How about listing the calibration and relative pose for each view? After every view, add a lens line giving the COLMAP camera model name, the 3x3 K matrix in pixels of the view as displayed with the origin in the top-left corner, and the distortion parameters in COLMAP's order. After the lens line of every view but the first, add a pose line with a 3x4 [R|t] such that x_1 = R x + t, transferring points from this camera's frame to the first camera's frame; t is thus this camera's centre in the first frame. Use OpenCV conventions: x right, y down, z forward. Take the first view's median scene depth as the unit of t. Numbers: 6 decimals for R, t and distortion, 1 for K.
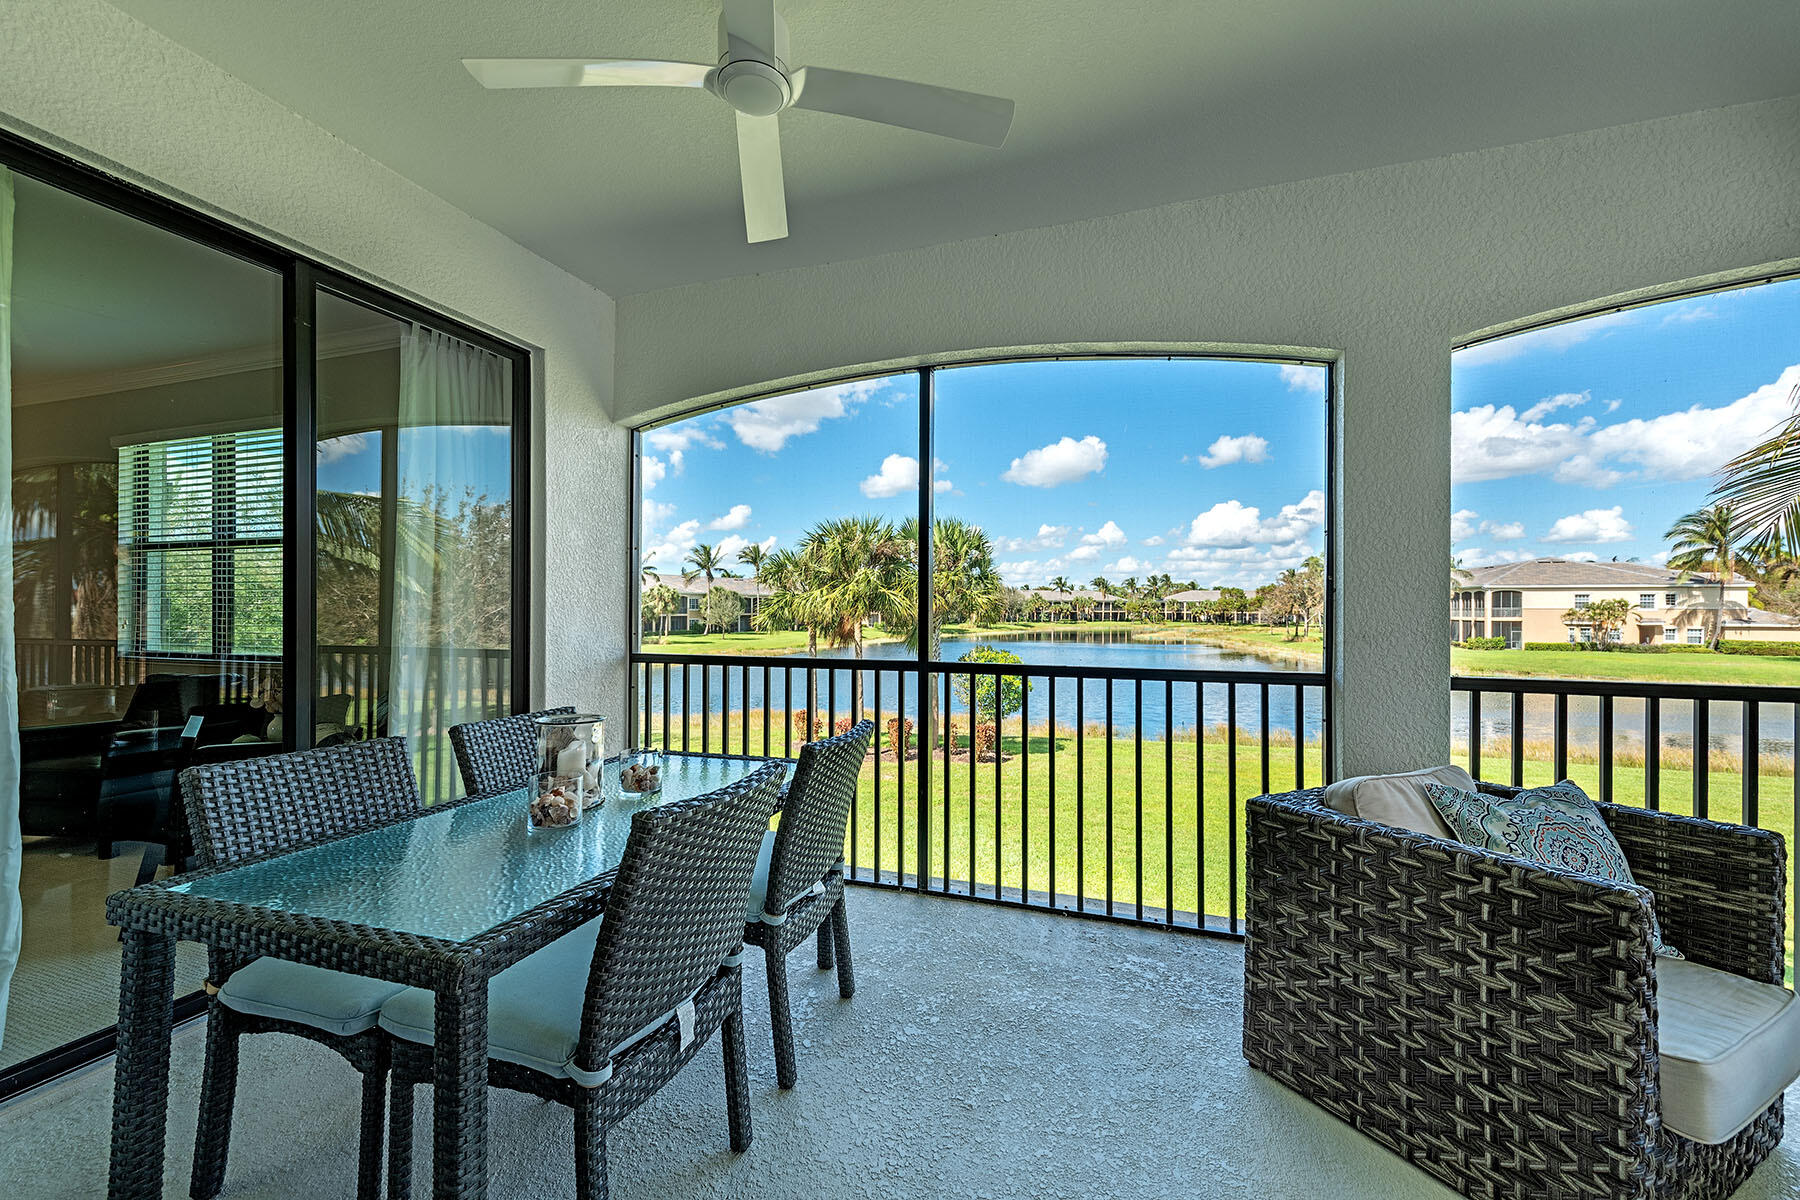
lens RADIAL K [[709.6, 0, 897.2], [0, 709.6, 605.9], [0, 0, 1]] dist [-0.016704, -0.000291]
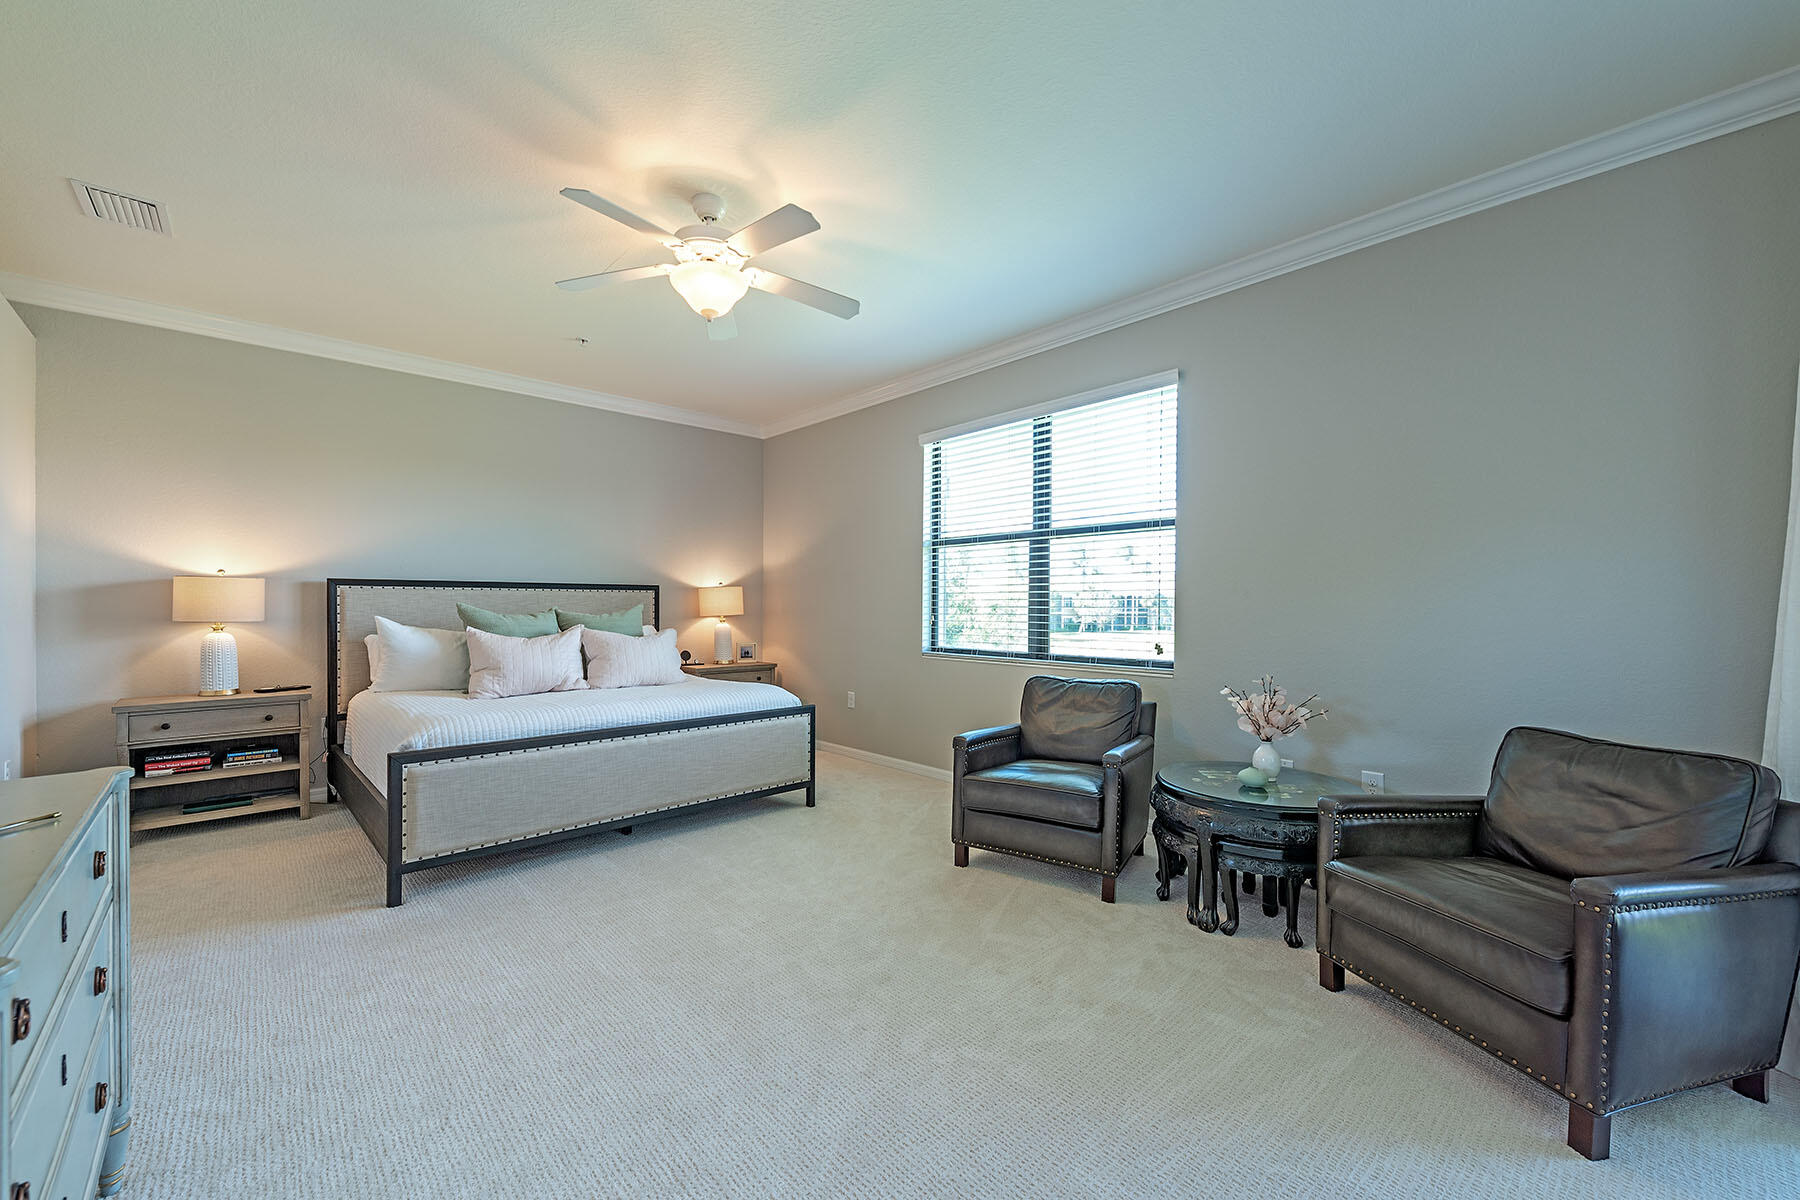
lens RADIAL K [[709.6, 0, 899.4], [0, 709.6, 604.9], [0, 0, 1]] dist [-0.016704, -0.000291]
pose [[0.886123, -0.001311, -0.463448, -0.657345], [0.002076, 0.999997, 0.001142, 0.003791], [0.463446, -0.001974, 0.886123, 0.064764]]
